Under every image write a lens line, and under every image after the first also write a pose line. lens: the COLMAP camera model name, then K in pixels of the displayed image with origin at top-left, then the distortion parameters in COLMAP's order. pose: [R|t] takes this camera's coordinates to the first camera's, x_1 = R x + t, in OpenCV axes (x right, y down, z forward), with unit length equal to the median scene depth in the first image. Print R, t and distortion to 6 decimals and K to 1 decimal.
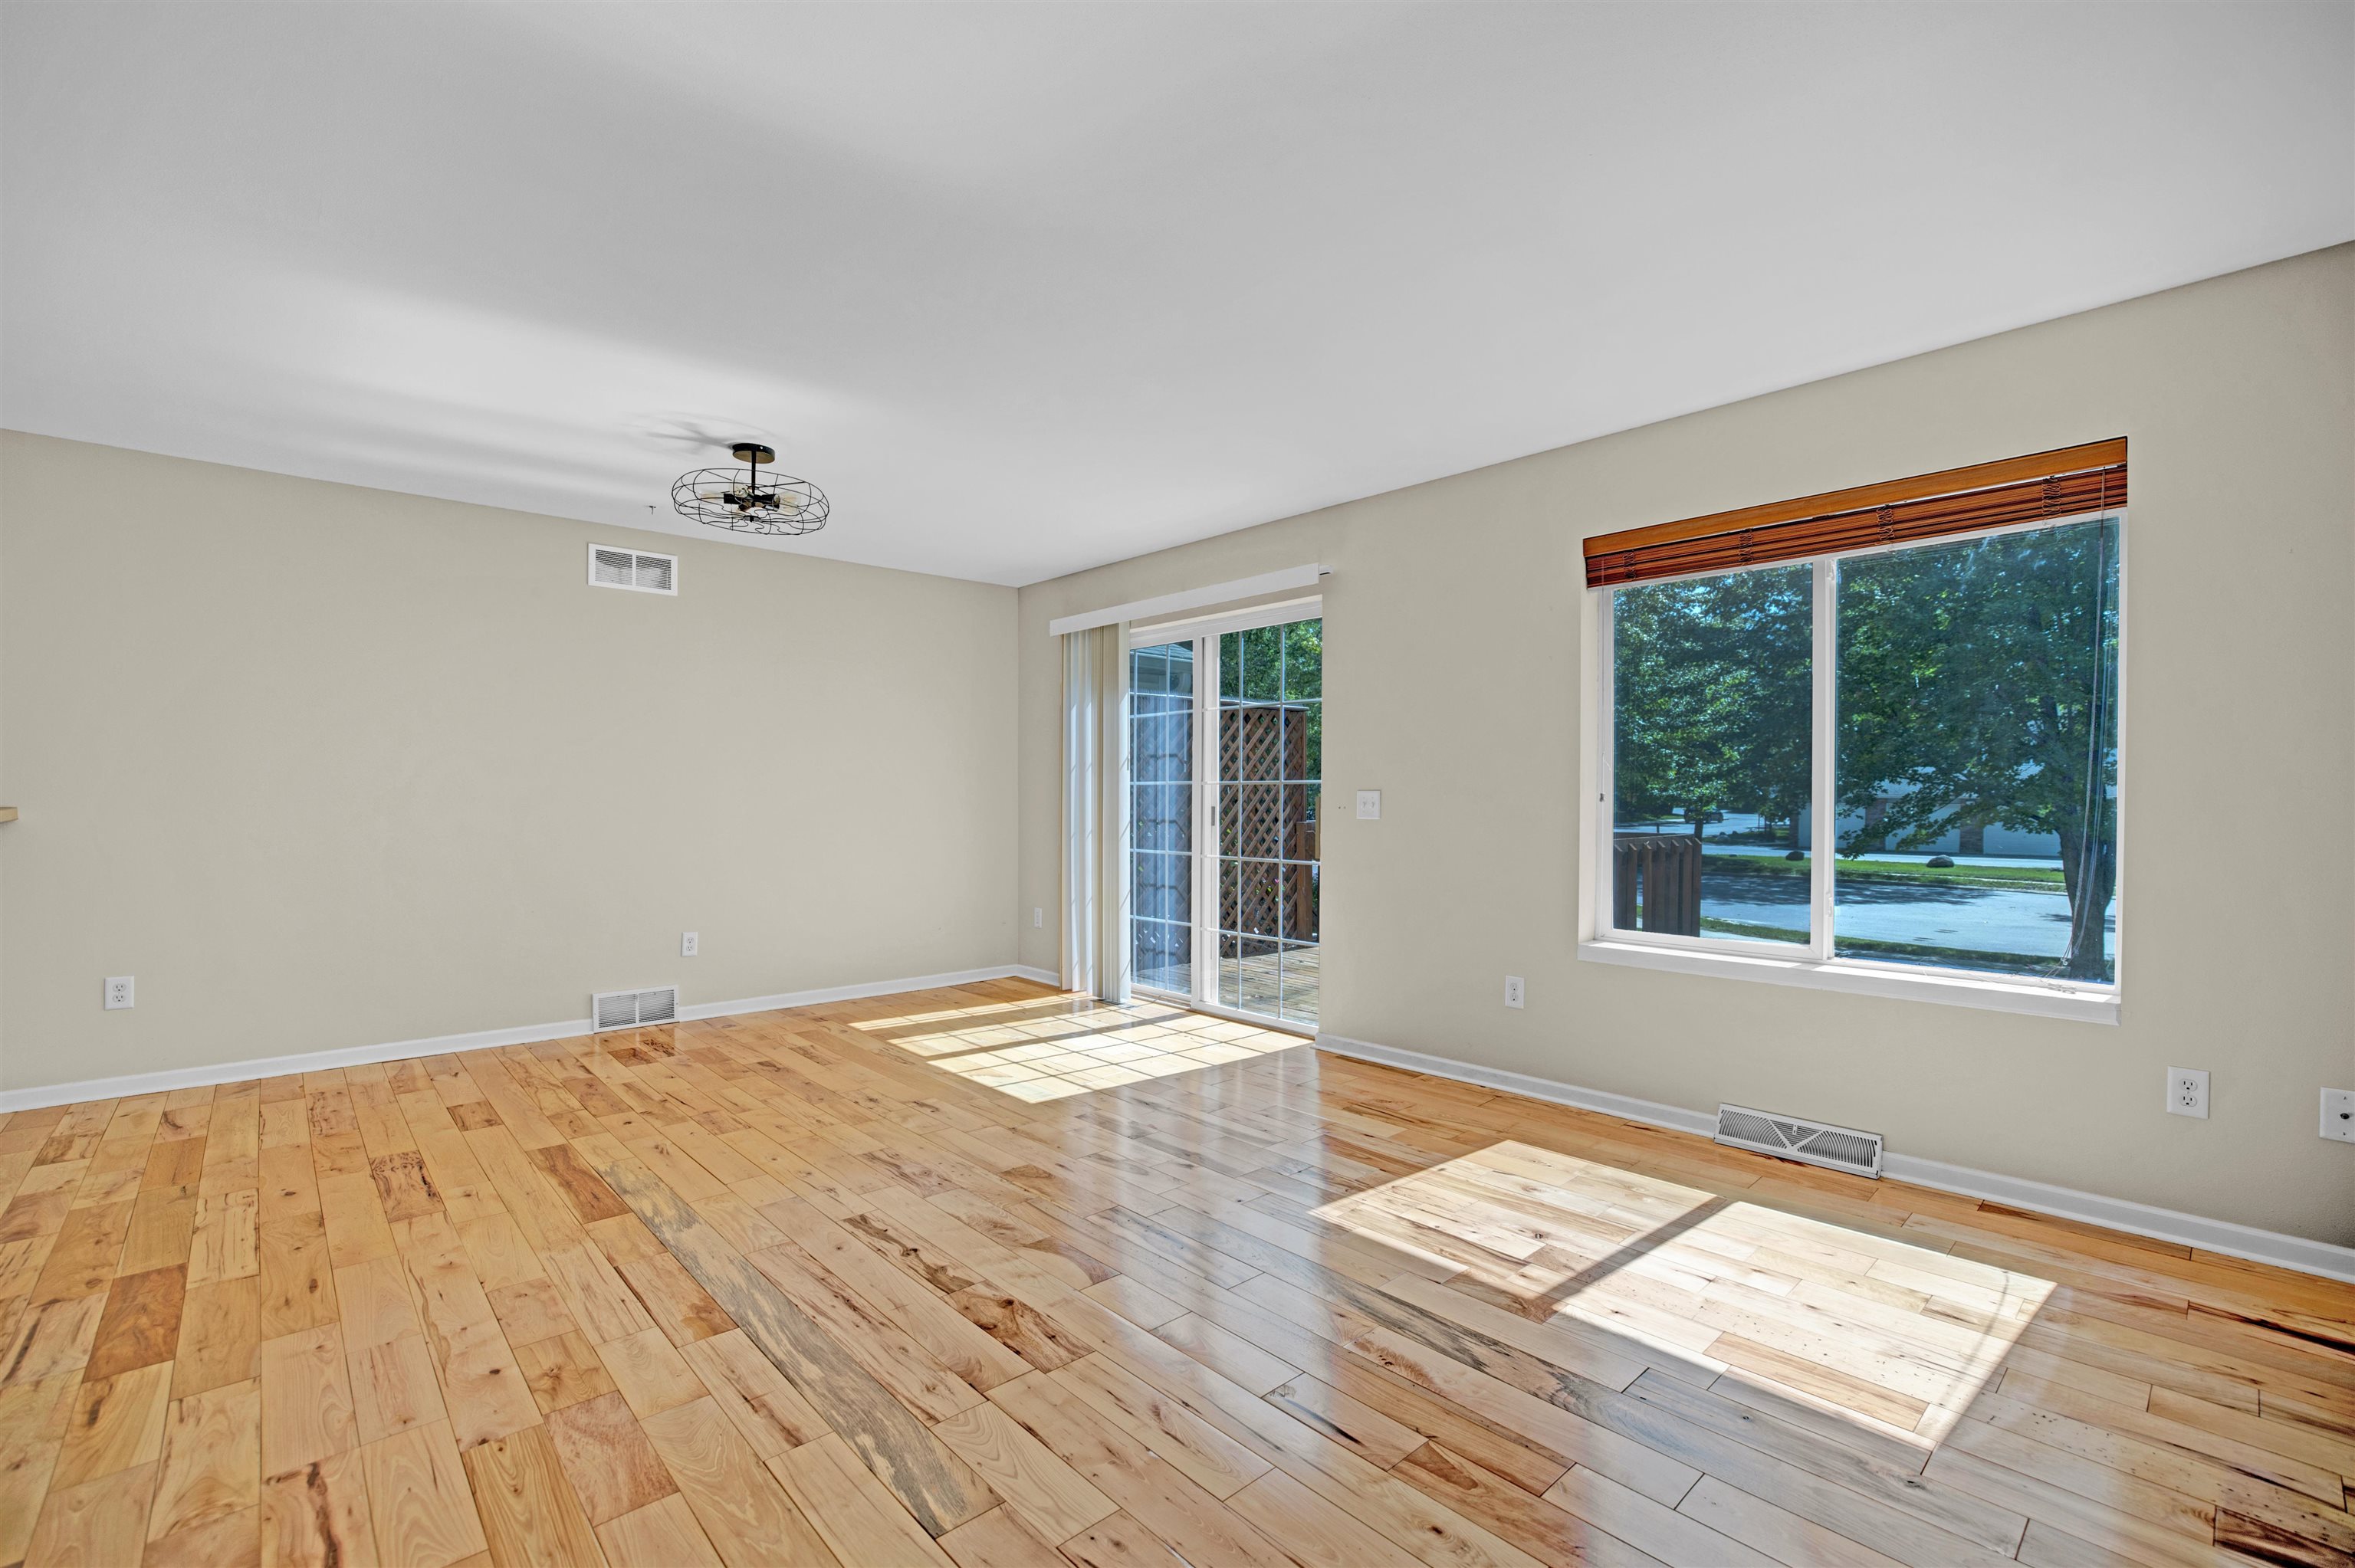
lens RADIAL K [[1016.1, 0, 1170.6], [0, 1016.1, 798.6], [0, 0, 1]] dist [-0.048722, 0.019340]
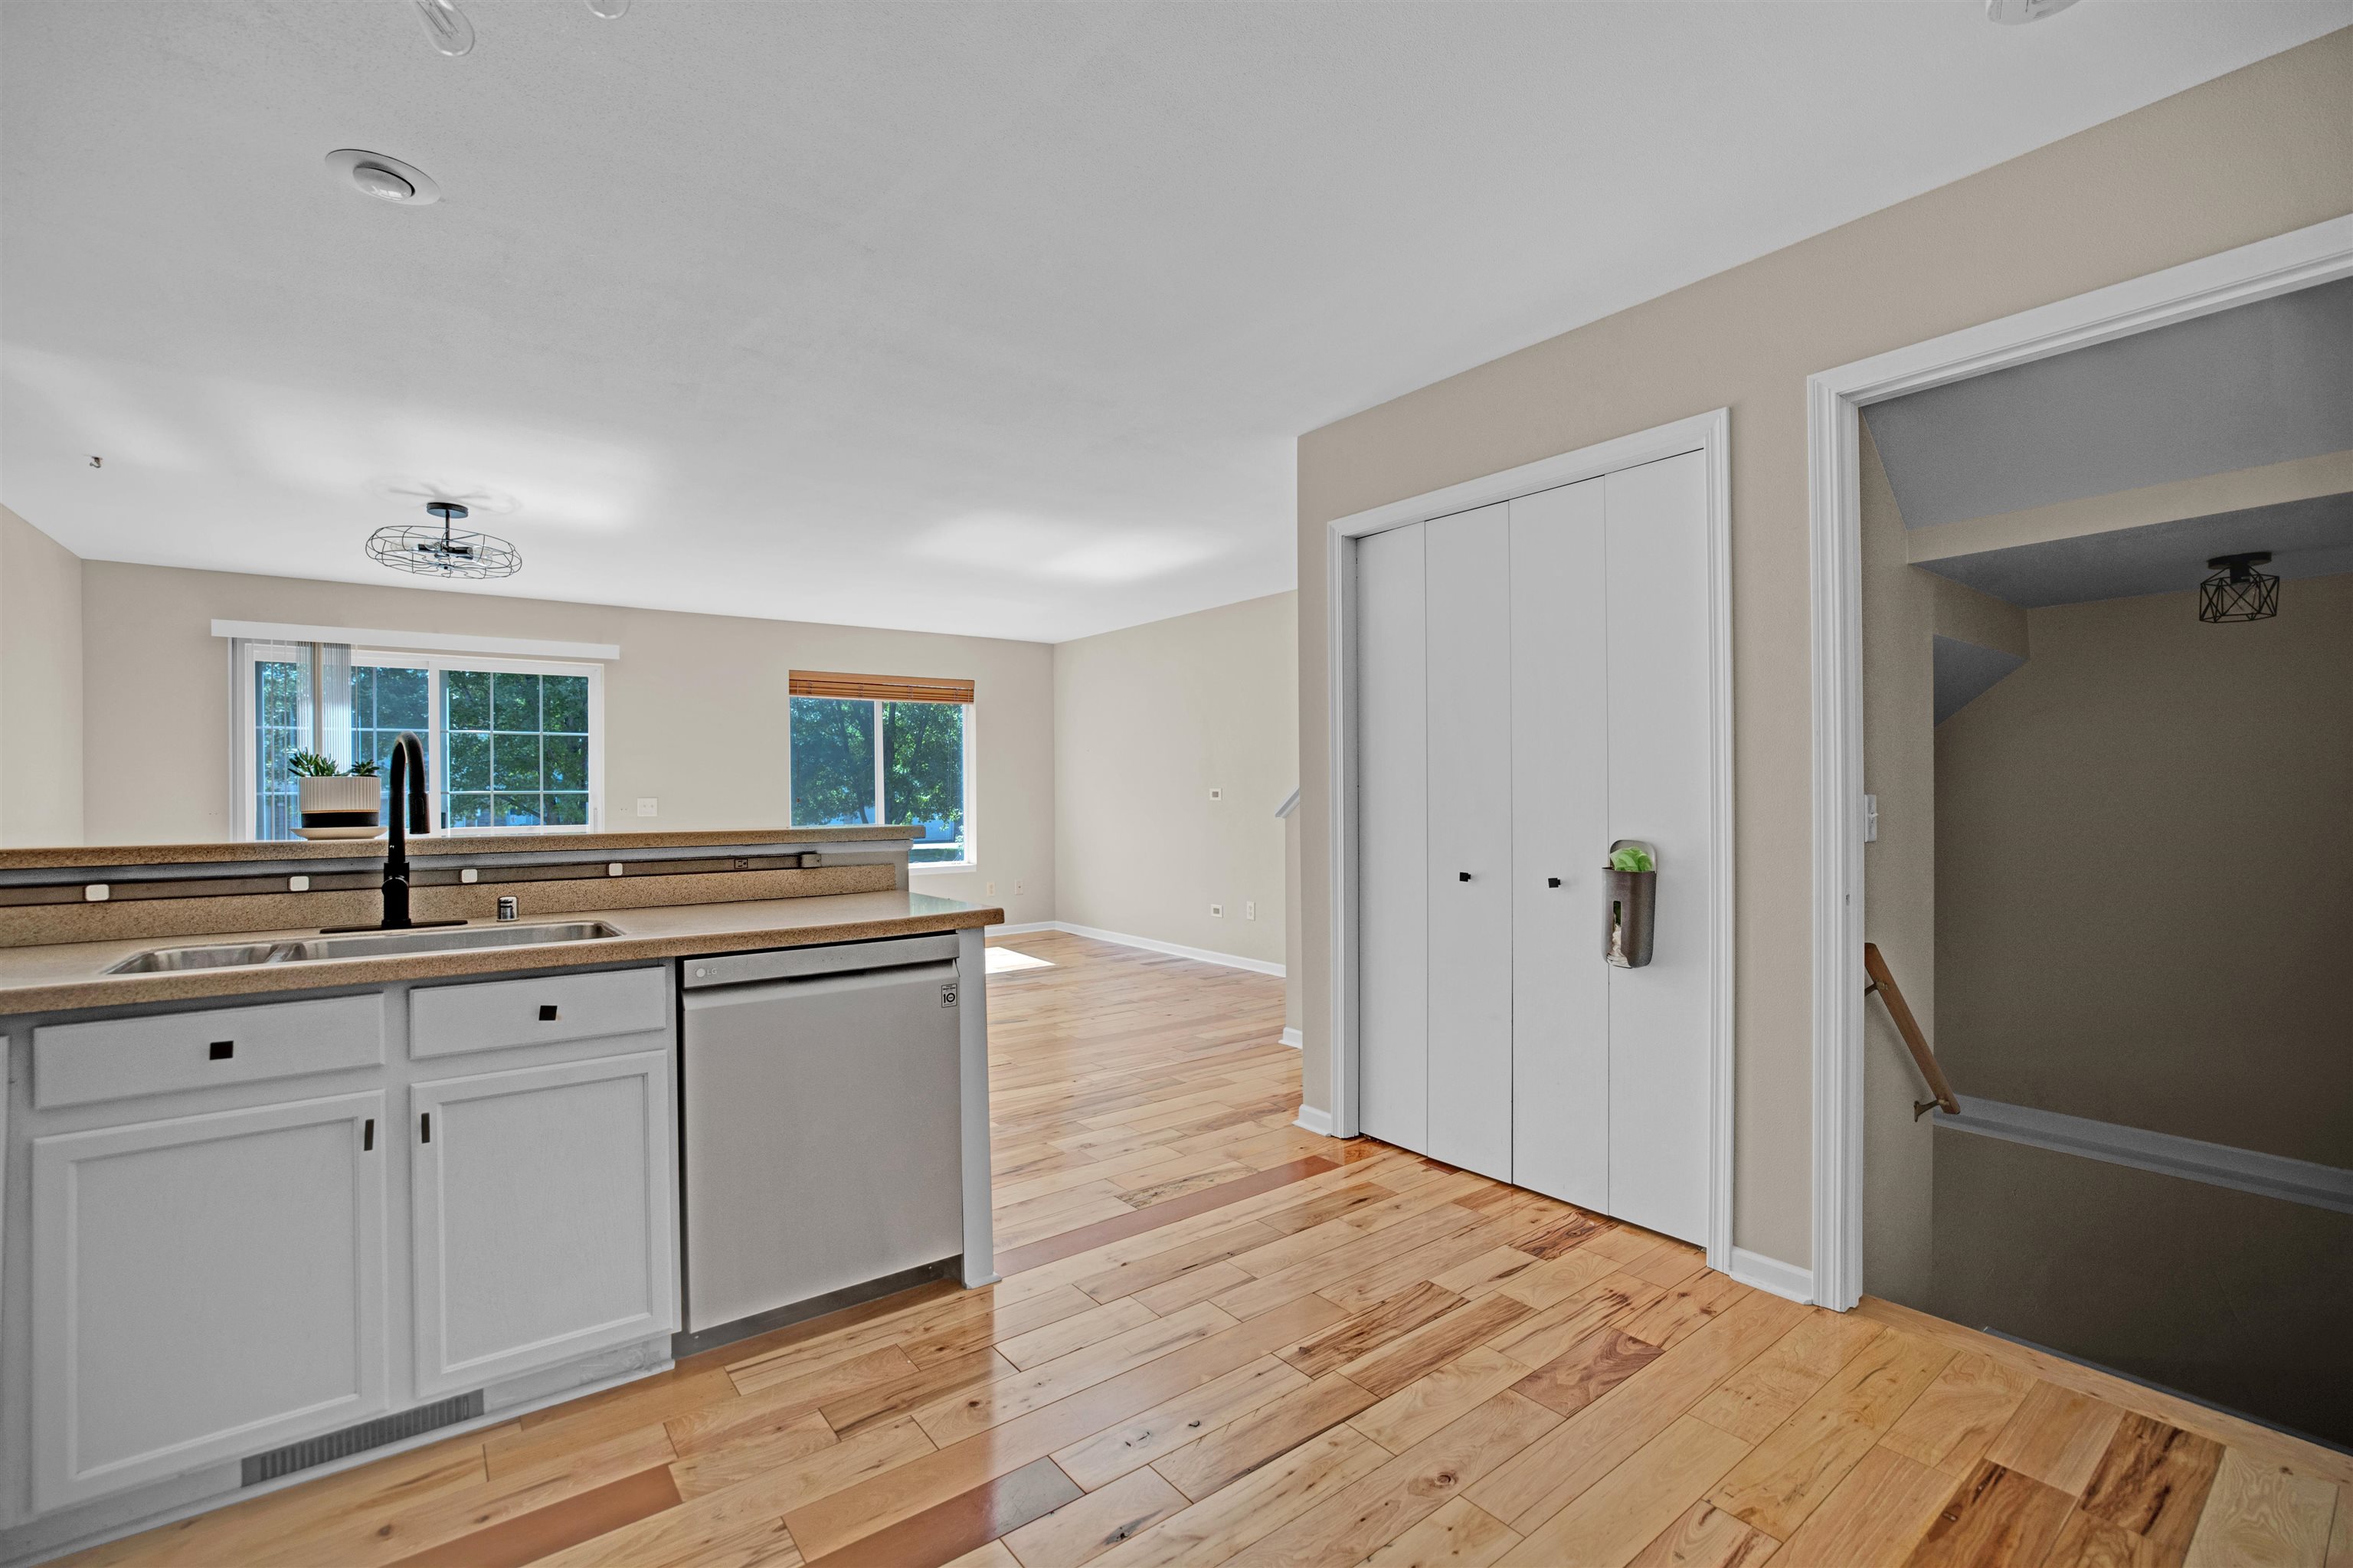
lens RADIAL K [[1015.5, 0, 1169.6], [0, 1015.5, 798.6], [0, 0, 1]] dist [-0.048722, 0.019340]
pose [[0.082199, -0.013006, 0.996531, -1.412145], [0.011581, 0.999860, 0.012095, -0.017861], [-0.996549, 0.010546, 0.082338, 0.084240]]
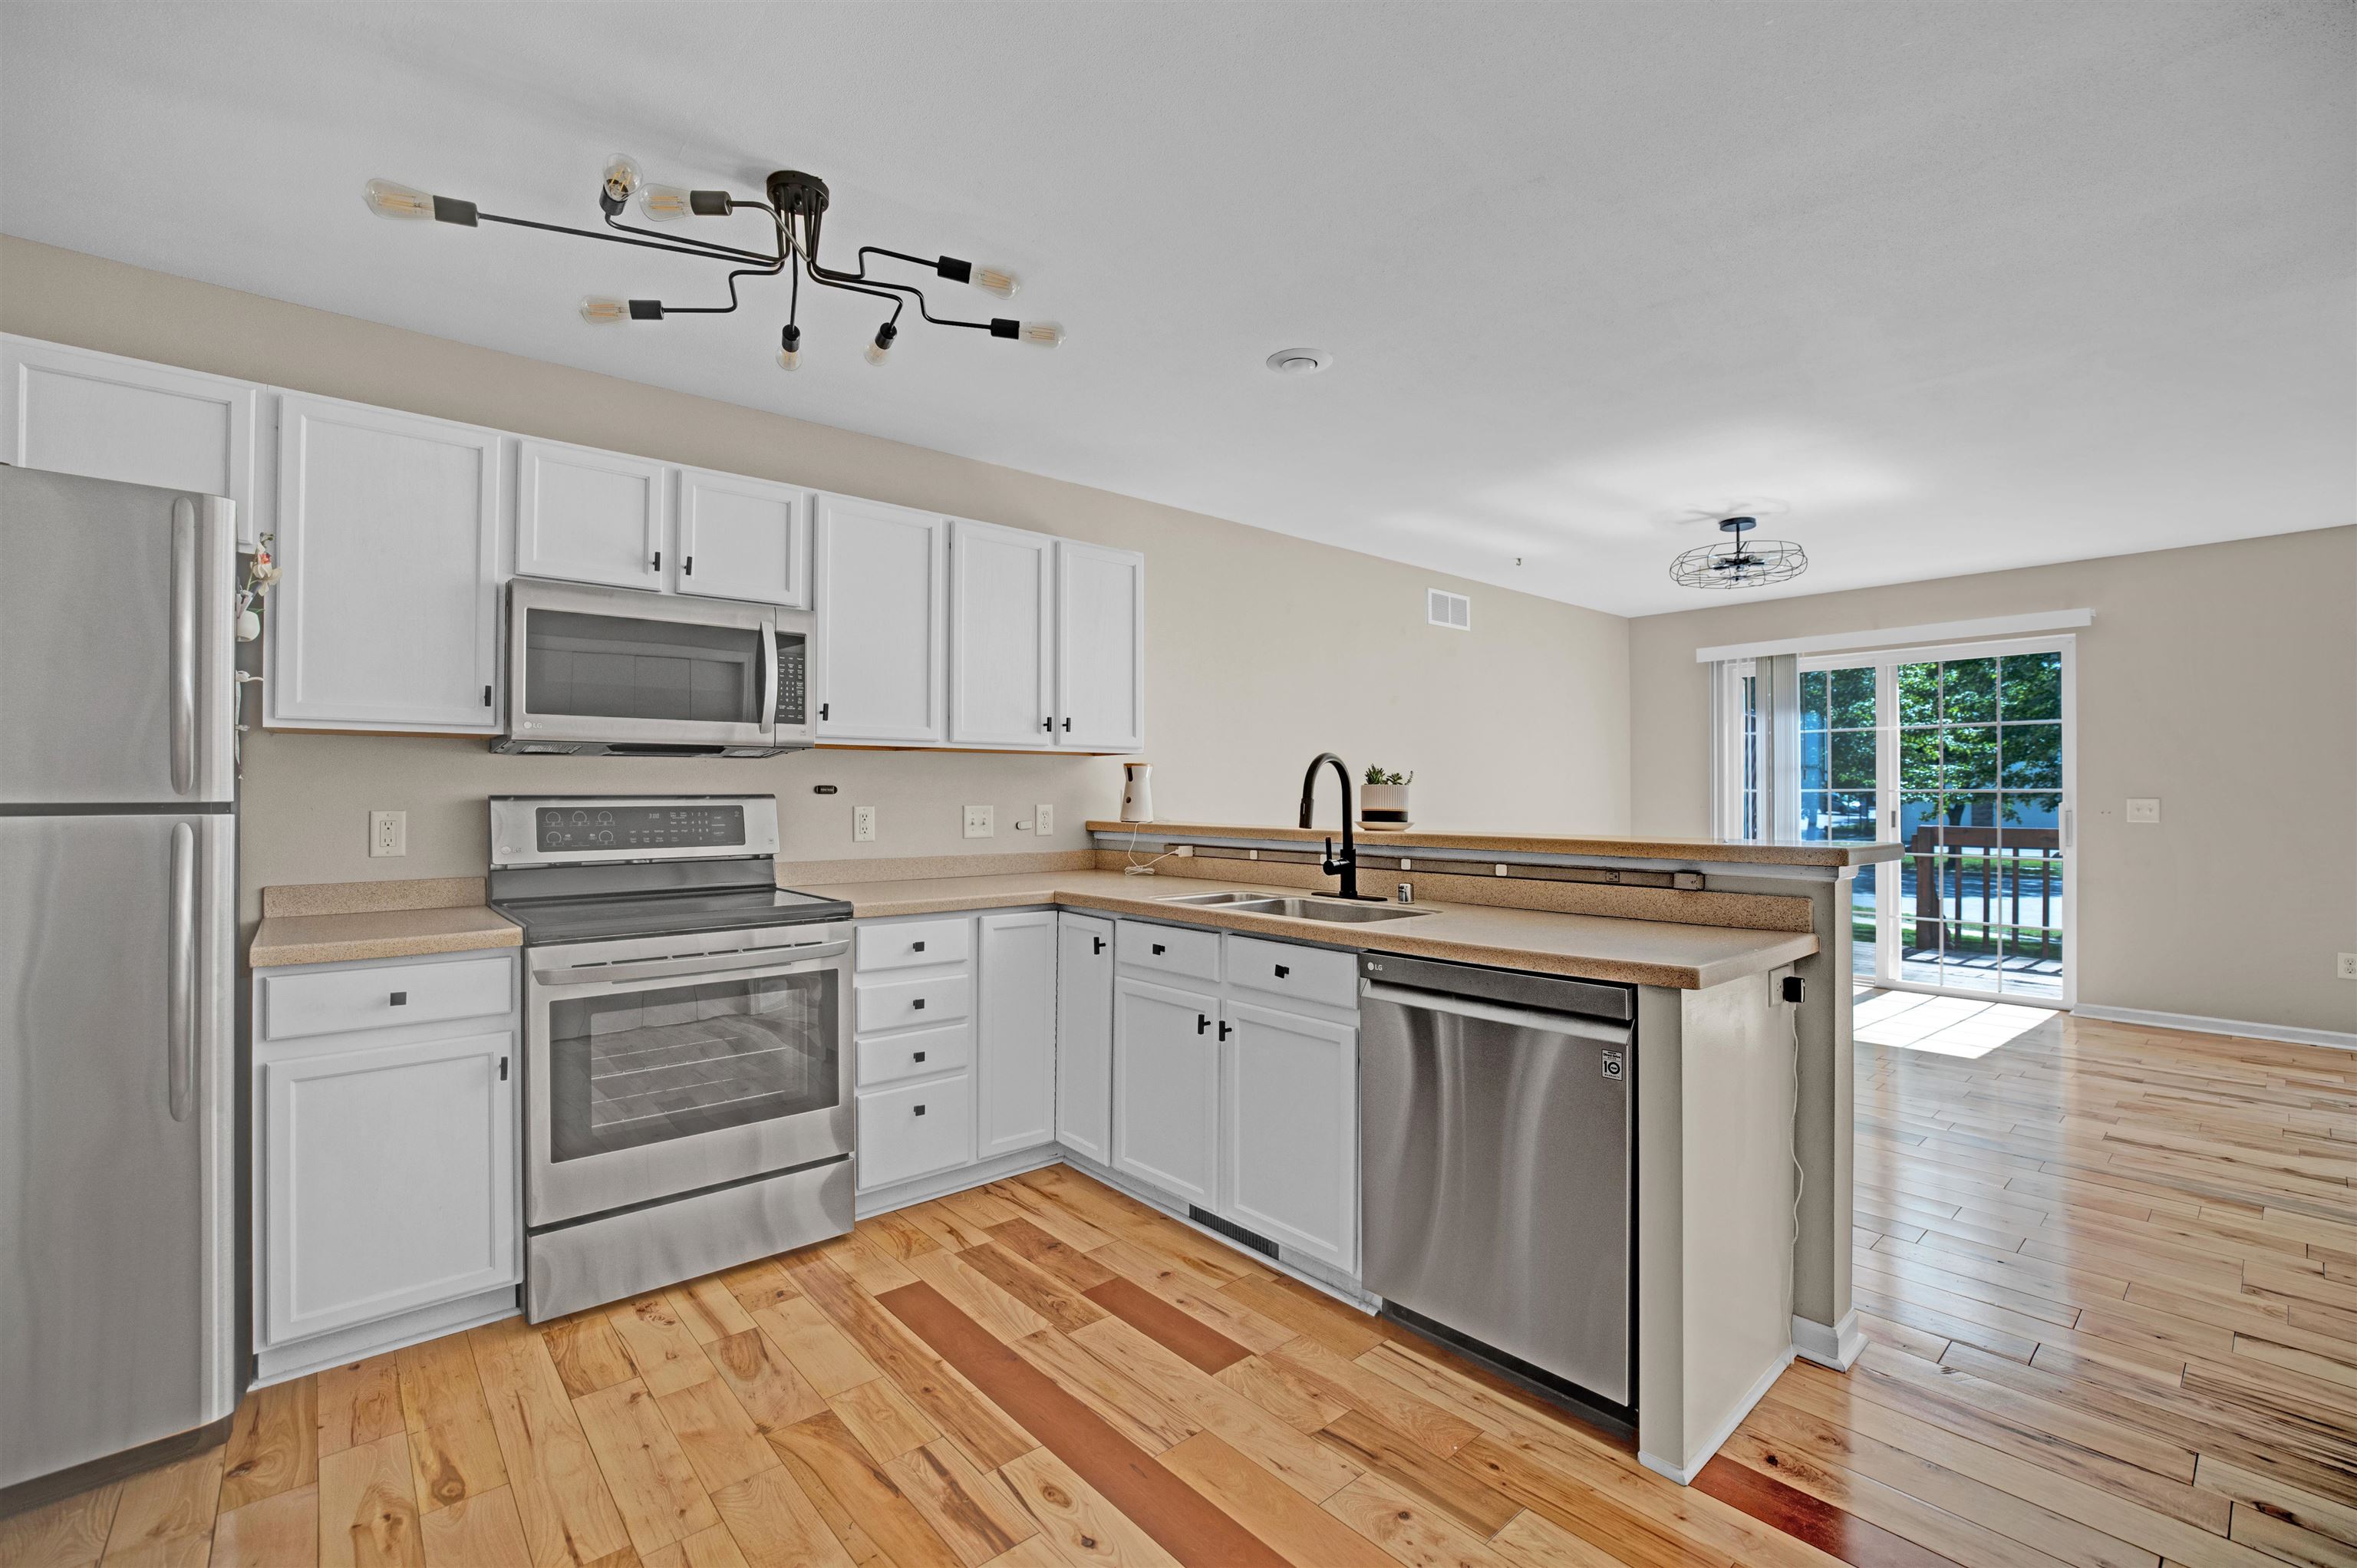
lens RADIAL K [[1017.1, 0, 1171.6], [0, 1017.1, 798.6], [0, 0, 1]] dist [-0.048722, 0.019340]
pose [[0.999797, -0.008177, -0.018432, -1.023578], [0.008187, 0.999966, 0.000491, -0.019944], [0.018427, -0.000642, 0.999830, -0.198884]]
